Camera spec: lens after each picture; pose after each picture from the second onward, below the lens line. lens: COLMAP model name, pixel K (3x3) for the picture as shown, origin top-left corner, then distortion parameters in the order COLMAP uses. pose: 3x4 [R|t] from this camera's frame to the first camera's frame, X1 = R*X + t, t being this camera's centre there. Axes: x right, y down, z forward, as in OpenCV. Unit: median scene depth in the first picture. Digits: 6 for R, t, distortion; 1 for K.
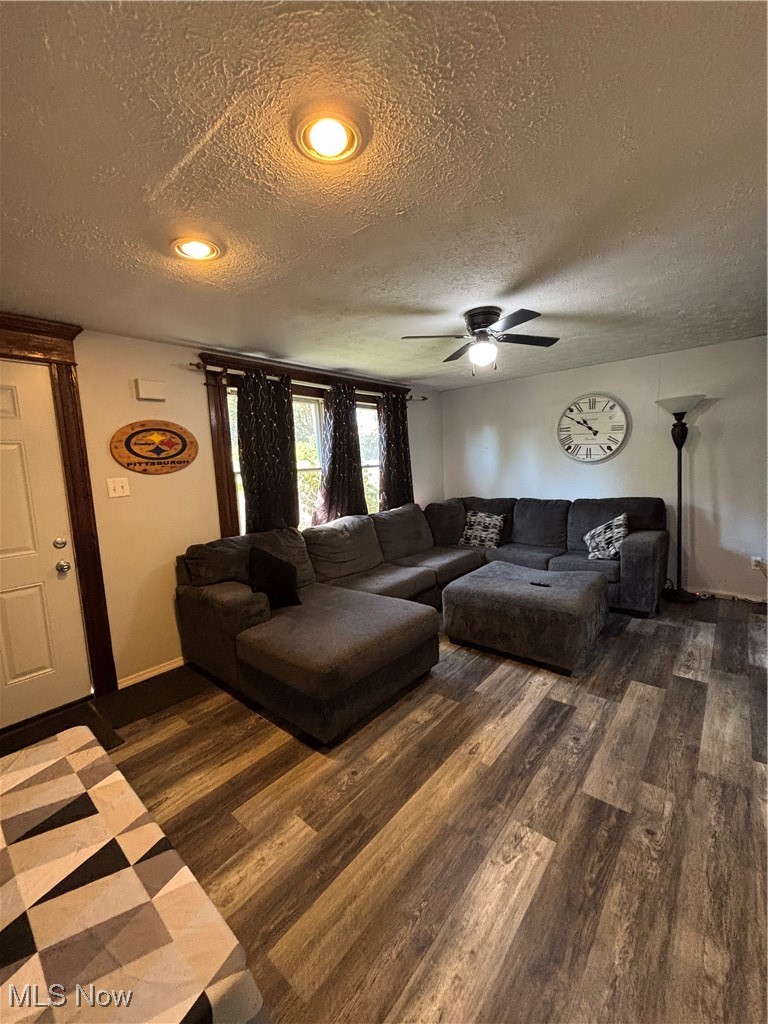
lens RADIAL K [[408.6, 0, 384.0], [0, 408.6, 512.0], [0, 0, 1]] dist [0.000822, -0.000062]
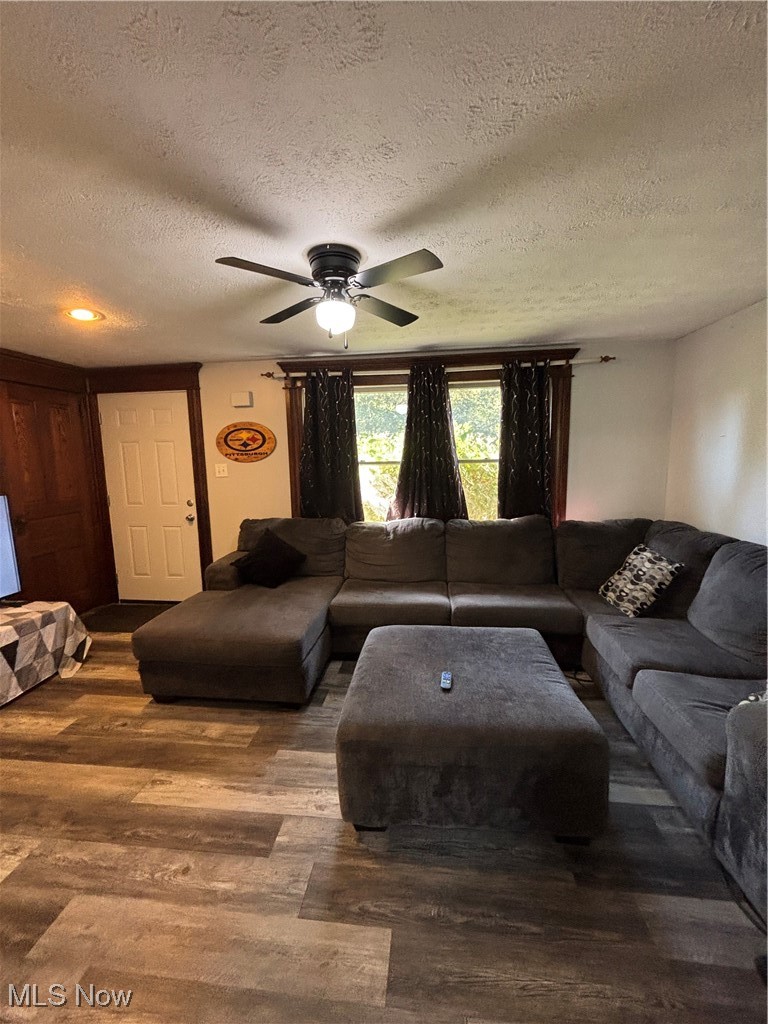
lens RADIAL K [[409.5, 0, 384.0], [0, 409.5, 512.0], [0, 0, 1]] dist [0.021231, -0.006712]
pose [[0.556998, 0.149742, -0.816903, 0.883241], [-0.107161, 0.988347, 0.108102, -0.133827], [0.823571, 0.027328, 0.566554, 0.654317]]
